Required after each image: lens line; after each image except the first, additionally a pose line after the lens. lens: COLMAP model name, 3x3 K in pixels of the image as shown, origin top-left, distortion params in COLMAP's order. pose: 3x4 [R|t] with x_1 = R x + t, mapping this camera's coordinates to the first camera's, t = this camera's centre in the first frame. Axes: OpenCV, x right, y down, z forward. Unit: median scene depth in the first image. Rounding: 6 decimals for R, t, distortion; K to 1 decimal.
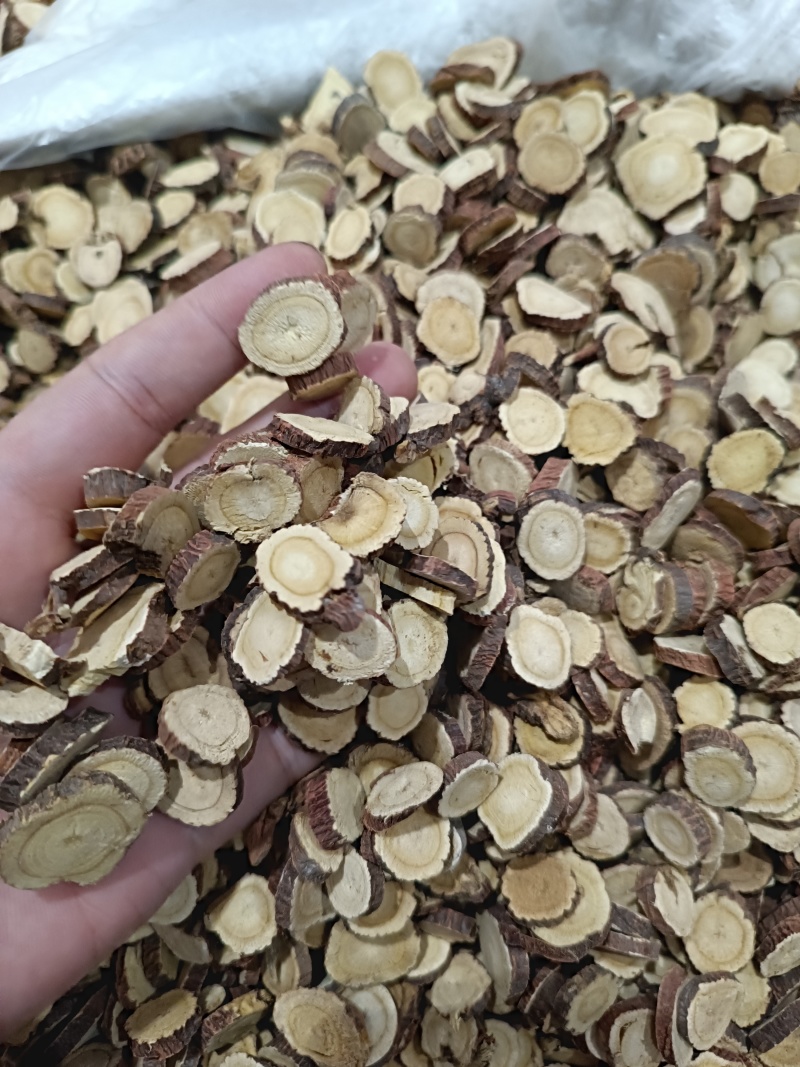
lens RADIAL K [[827.9, 0, 400.0], [0, 827.9, 533.5], [0, 0, 1]] dist [-0.007180, 0.004520]
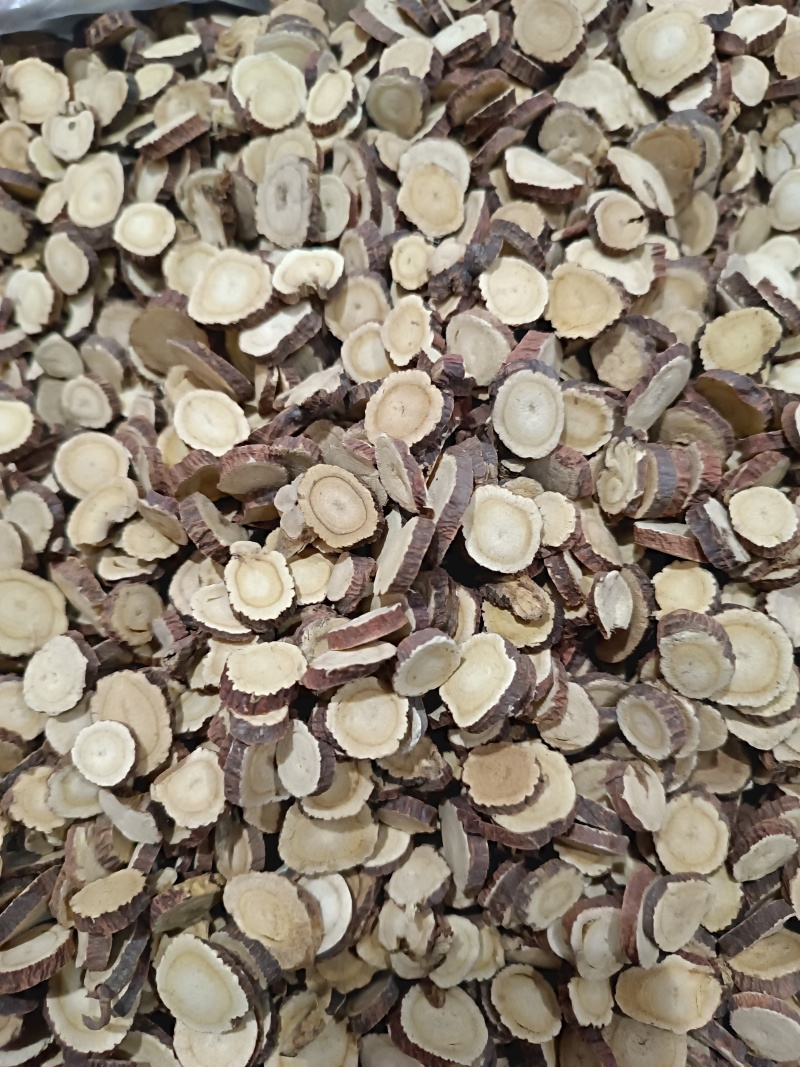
lens RADIAL K [[820.8, 0, 400.0], [0, 820.8, 533.5], [0, 0, 1]] dist [-0.000293, -0.008381]
pose [[0.999454, 0.027760, -0.017899, 0.055638], [-0.027088, 0.998957, 0.036762, 0.109653], [0.018900, -0.036257, 0.999164, 0.055542]]
